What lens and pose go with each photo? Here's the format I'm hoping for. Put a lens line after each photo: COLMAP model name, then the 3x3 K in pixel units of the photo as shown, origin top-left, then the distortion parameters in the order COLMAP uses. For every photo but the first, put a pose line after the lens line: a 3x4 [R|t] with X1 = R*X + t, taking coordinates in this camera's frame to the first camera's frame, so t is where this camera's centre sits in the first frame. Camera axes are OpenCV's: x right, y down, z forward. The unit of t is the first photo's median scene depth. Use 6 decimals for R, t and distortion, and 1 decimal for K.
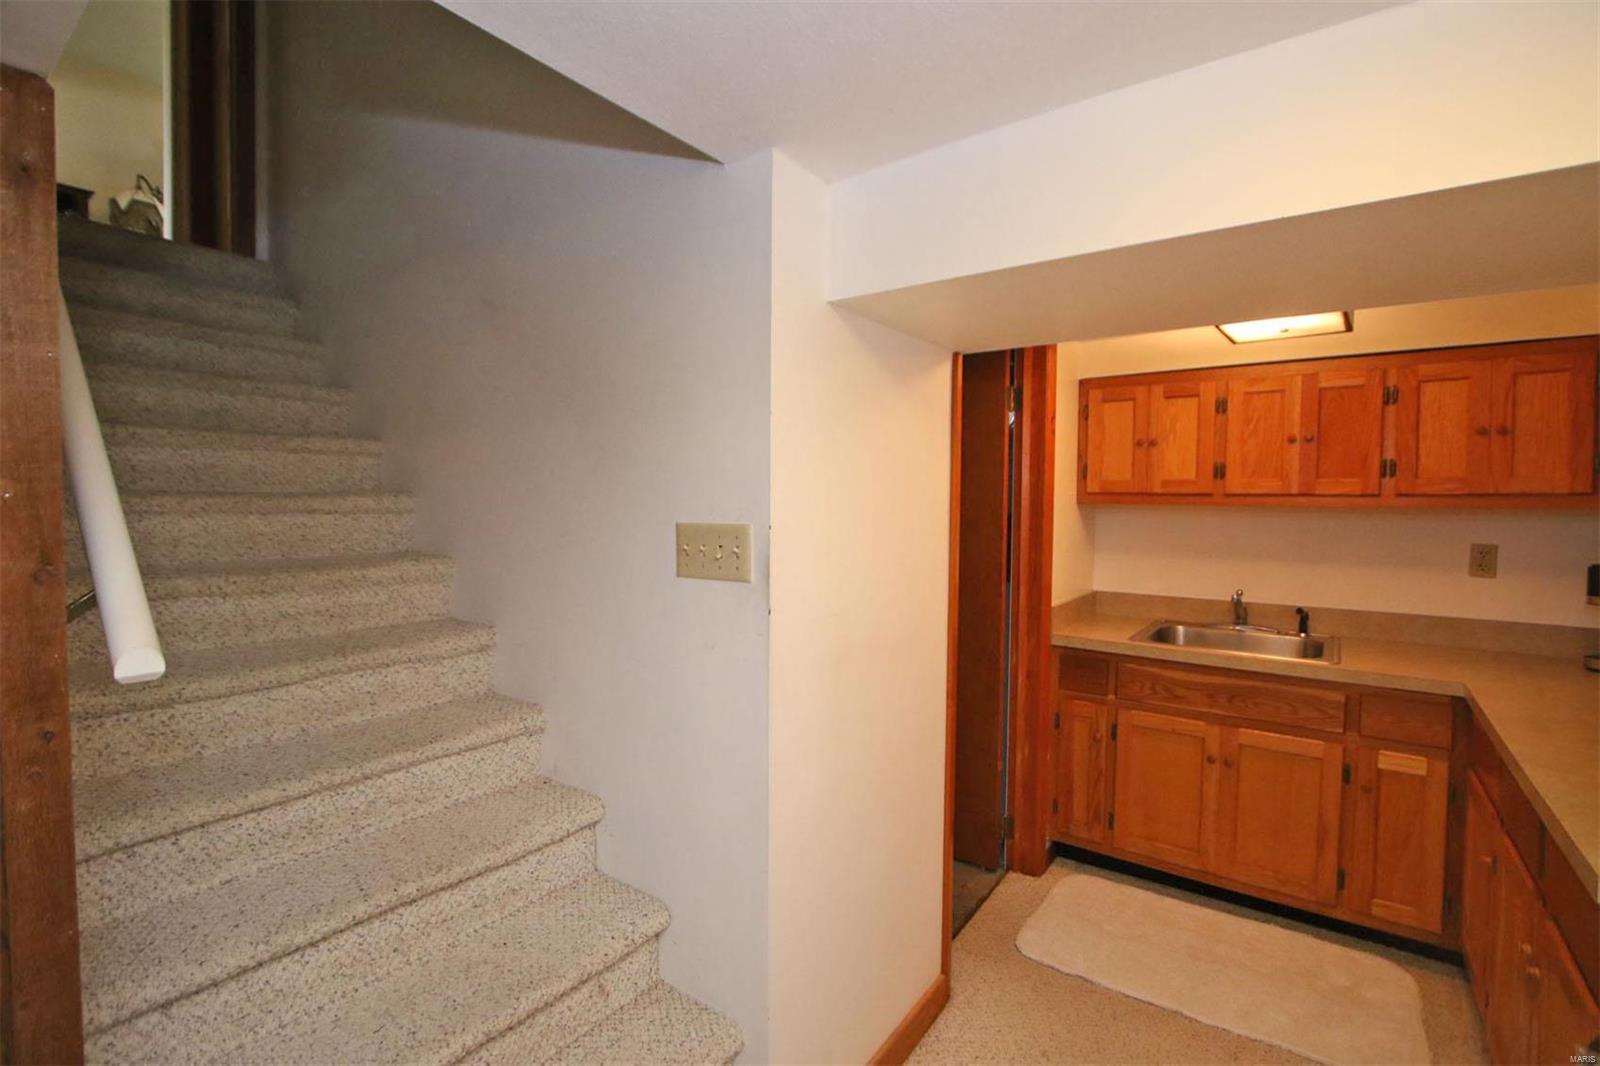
lens RADIAL K [[732.7, 0, 800.5], [0, 732.7, 526.6], [0, 0, 1]] dist [-0.006070, -0.003130]
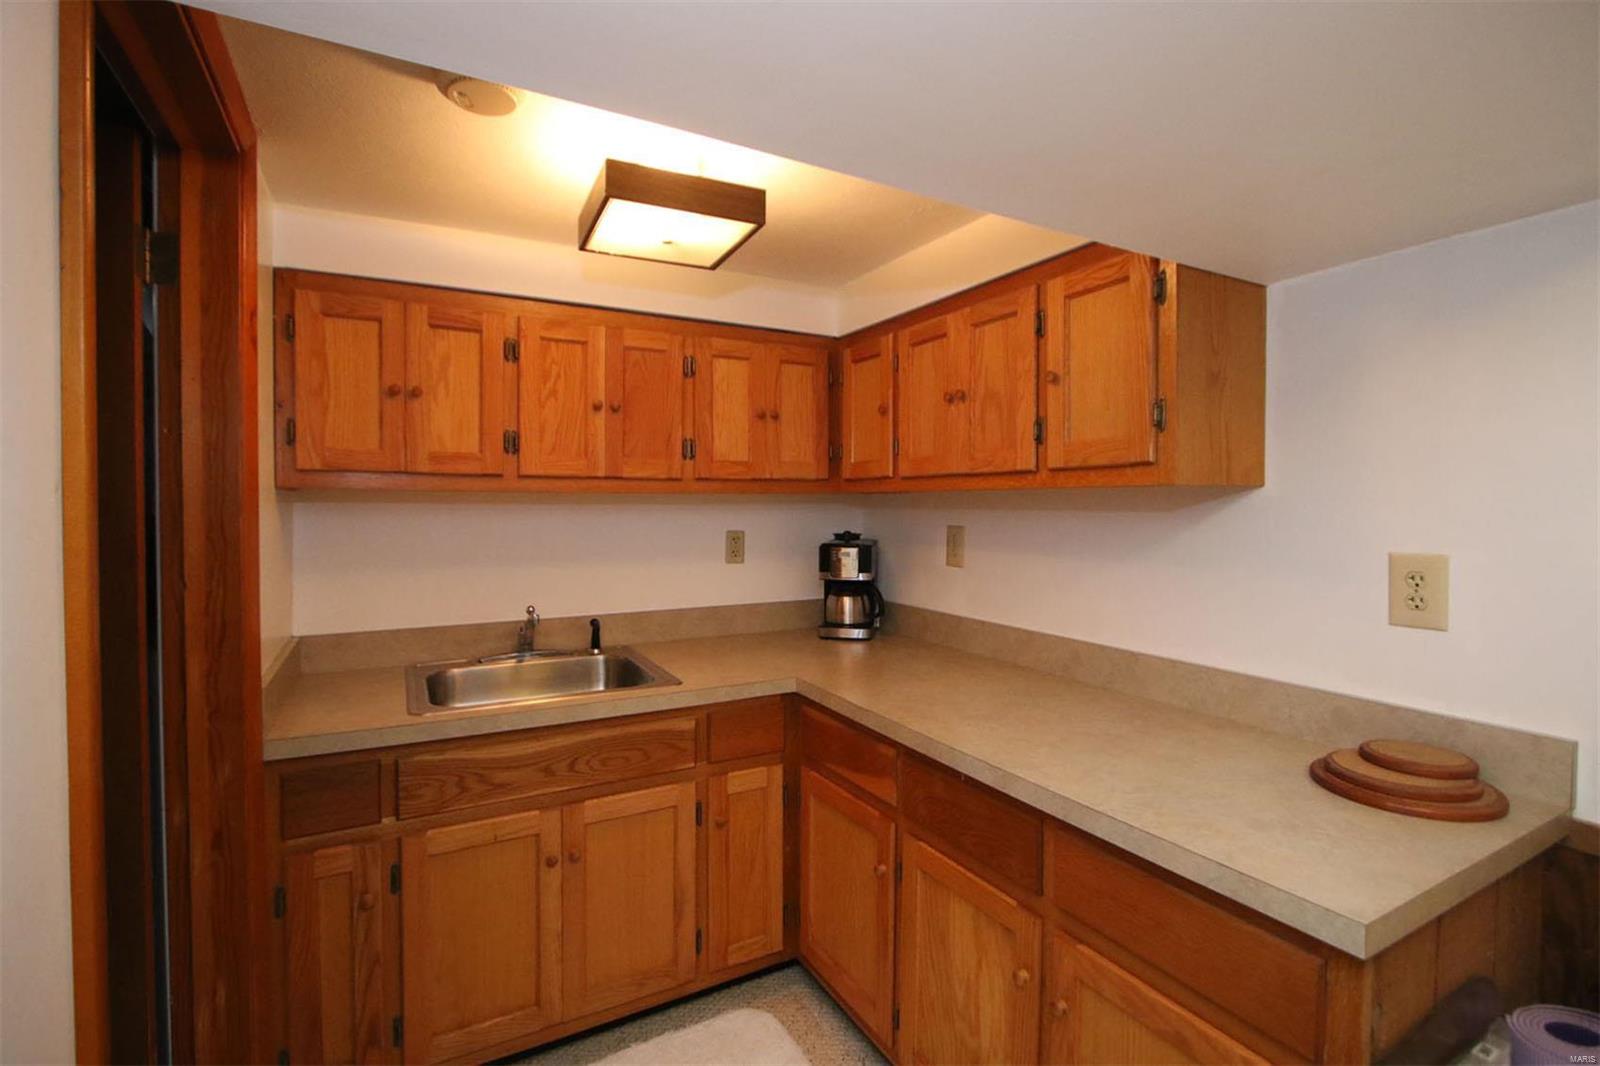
lens RADIAL K [[732.7, 0, 800.5], [0, 732.7, 526.6], [0, 0, 1]] dist [-0.006070, -0.003130]
pose [[0.433245, -0.033334, 0.900659, 0.056504], [0.039580, 0.999055, 0.017937, 0.003523], [-0.900406, 0.027877, 0.434156, 0.468077]]
